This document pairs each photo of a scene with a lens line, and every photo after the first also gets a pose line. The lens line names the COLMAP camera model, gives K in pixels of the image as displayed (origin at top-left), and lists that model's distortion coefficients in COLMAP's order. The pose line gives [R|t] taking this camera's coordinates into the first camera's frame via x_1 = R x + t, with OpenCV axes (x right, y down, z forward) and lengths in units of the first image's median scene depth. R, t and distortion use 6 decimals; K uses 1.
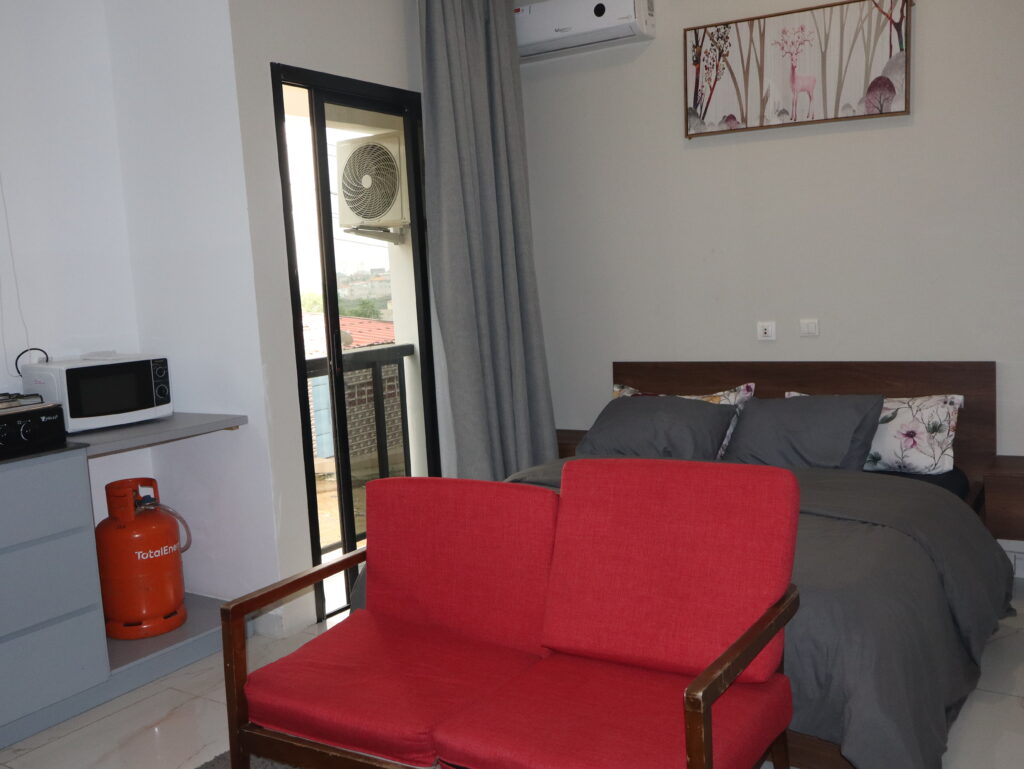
lens RADIAL K [[999.2, 0, 512.0], [0, 999.2, 384.5], [0, 0, 1]] dist [-0.007338, -0.012707]
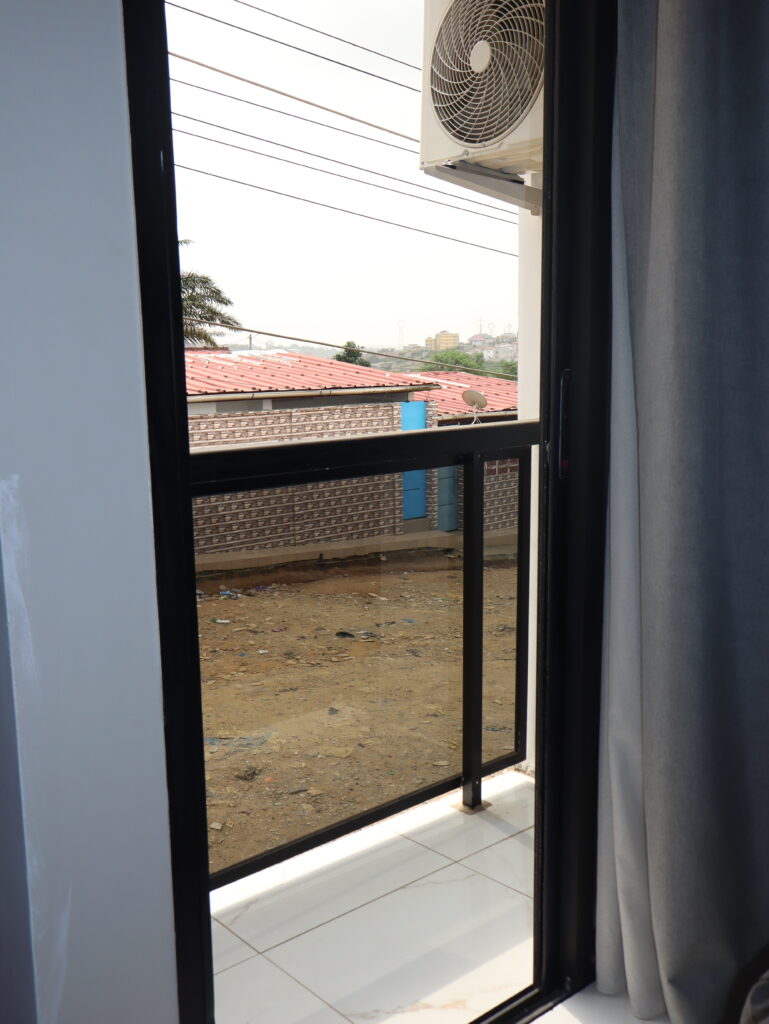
lens RADIAL K [[999.2, 0, 384.5], [0, 999.2, 512.0], [0, 0, 1]] dist [-0.007338, -0.012707]
pose [[0.962544, 0.093234, -0.254589, -0.045372], [-0.077039, 0.994361, 0.072882, -0.024183], [0.259949, -0.050539, 0.964299, 0.463388]]
